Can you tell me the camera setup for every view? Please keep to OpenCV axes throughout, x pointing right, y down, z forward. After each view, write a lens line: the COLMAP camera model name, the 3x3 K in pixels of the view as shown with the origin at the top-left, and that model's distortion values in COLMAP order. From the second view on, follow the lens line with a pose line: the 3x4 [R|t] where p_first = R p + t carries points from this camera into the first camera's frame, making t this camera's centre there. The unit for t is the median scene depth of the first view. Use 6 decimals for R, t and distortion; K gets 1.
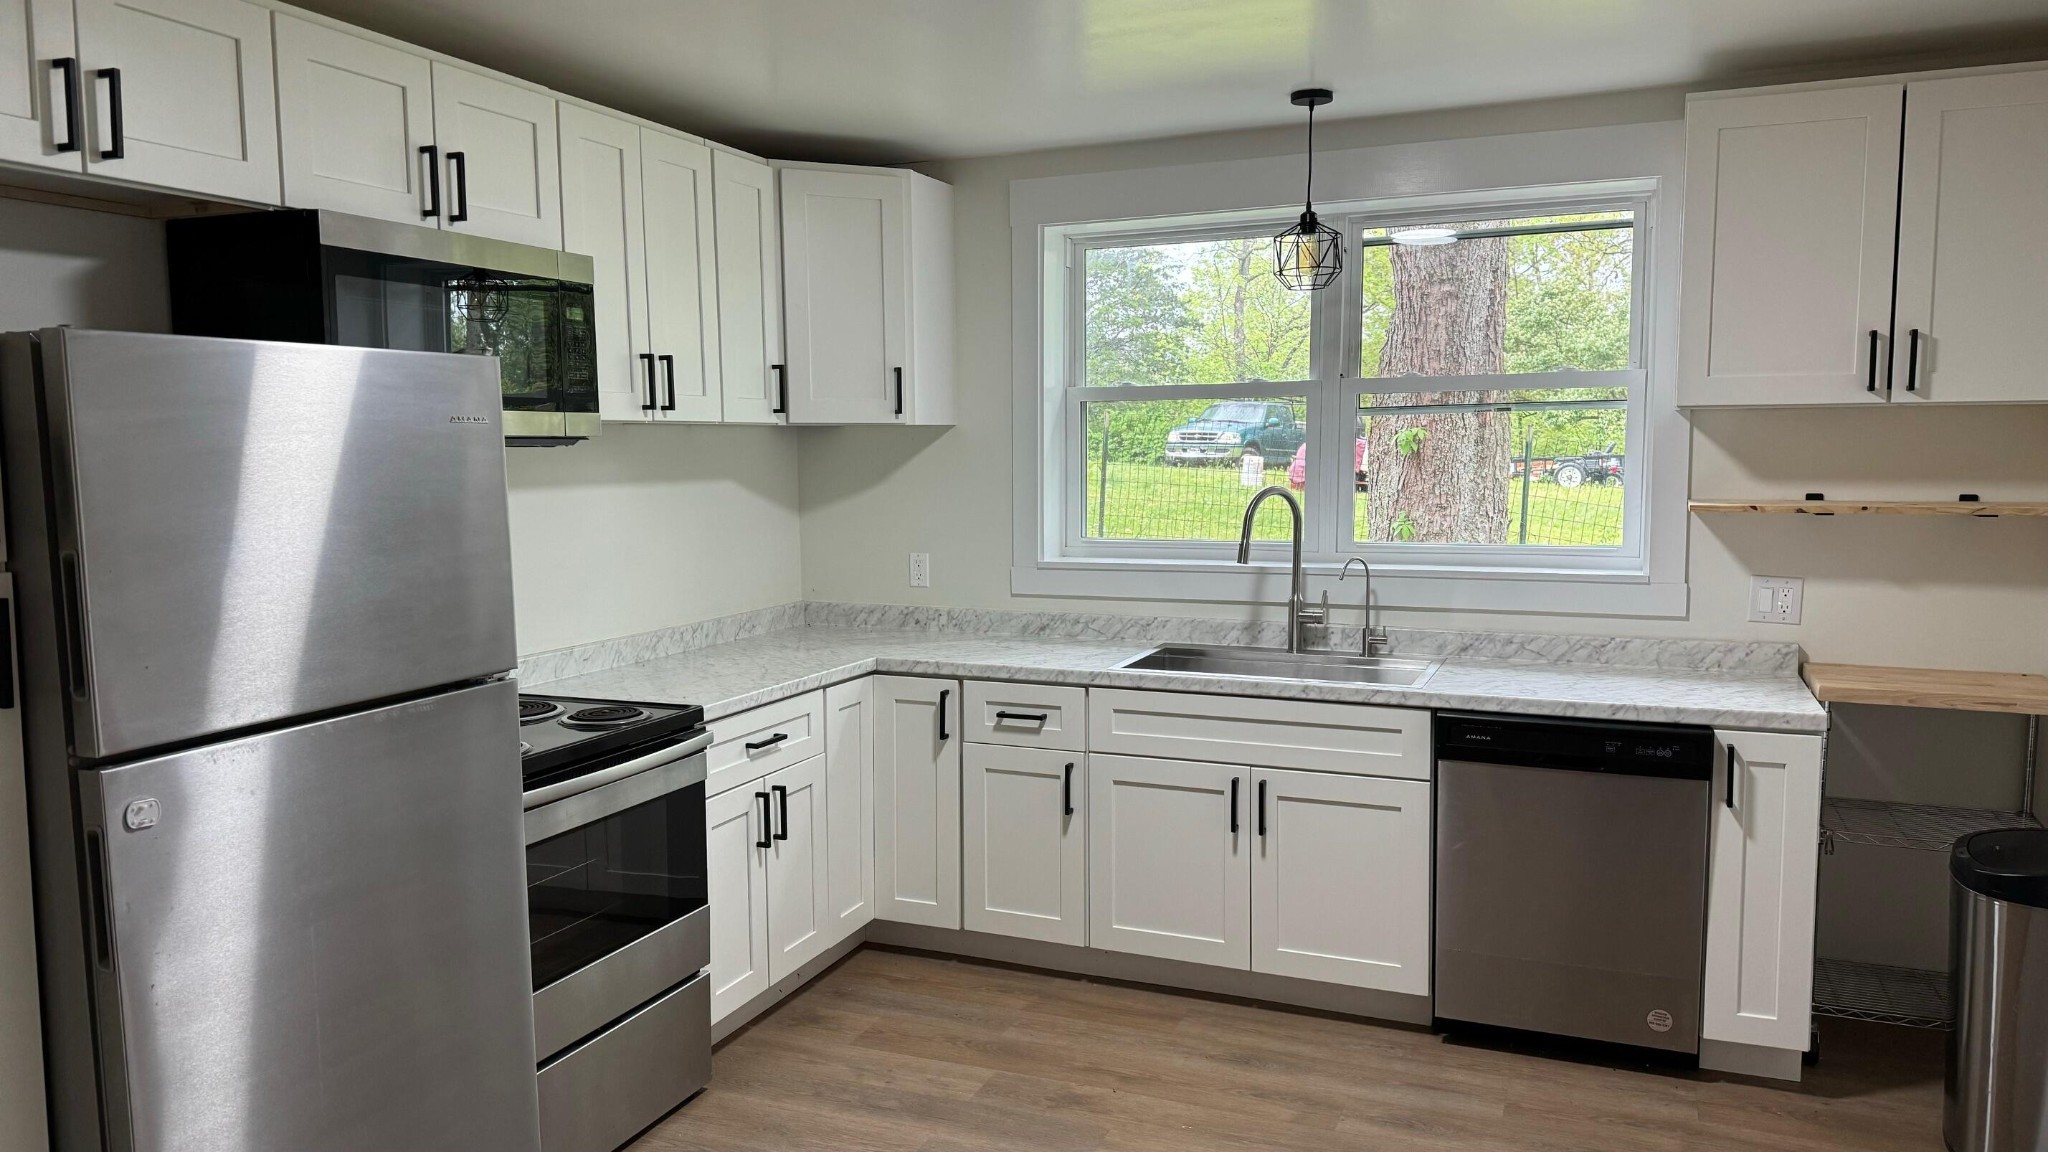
lens RADIAL K [[1422.2, 0, 1025.2], [0, 1422.2, 582.8], [0, 0, 1]] dist [0.158733, -0.248268]
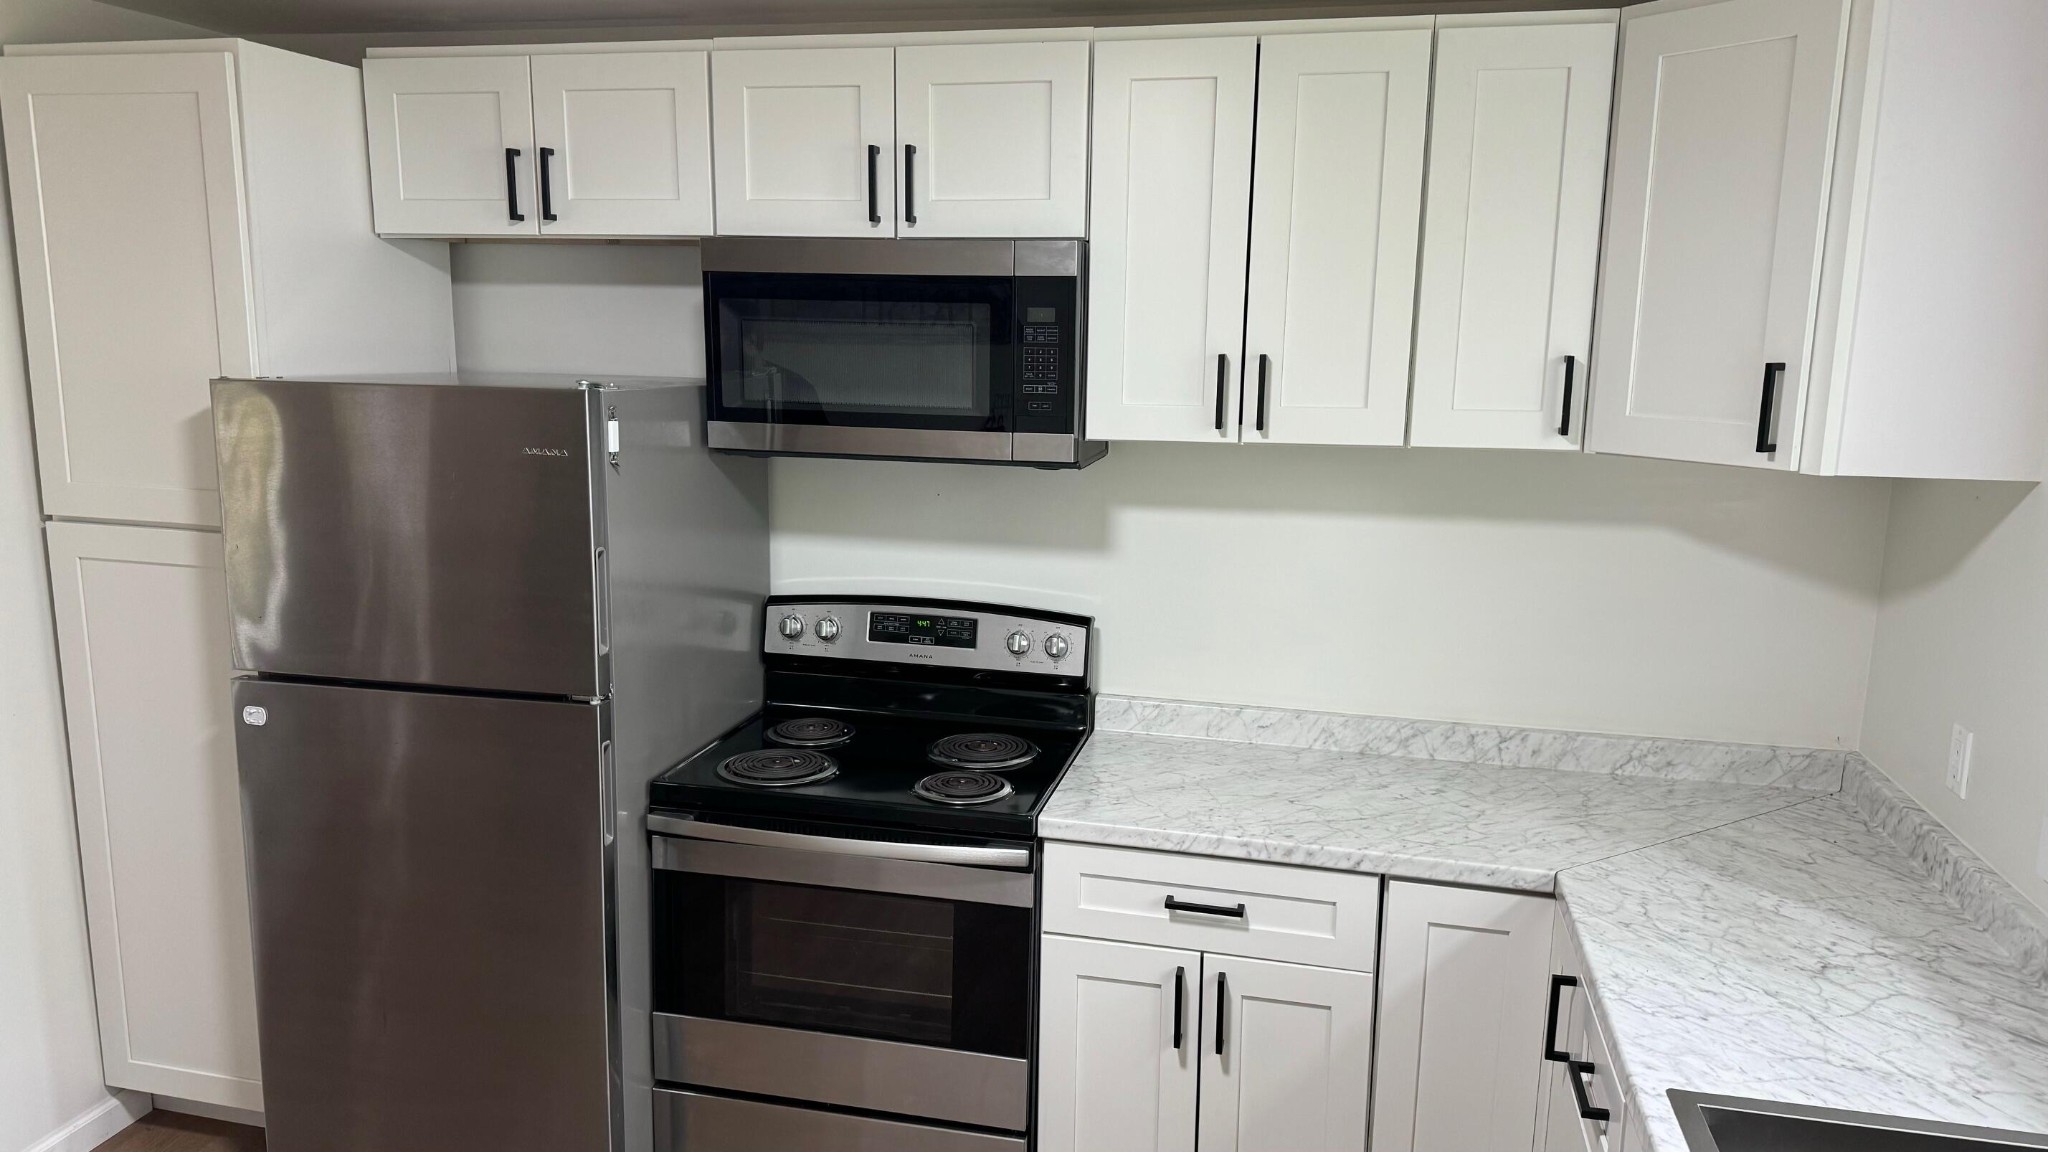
lens RADIAL K [[1422.2, 0, 1025.2], [0, 1422.2, 582.8], [0, 0, 1]] dist [0.158733, -0.248268]
pose [[0.172713, 0.185678, -0.967313, 0.445163], [-0.113625, 0.979270, 0.167686, -0.149785], [0.978396, 0.080949, 0.190231, 0.740116]]
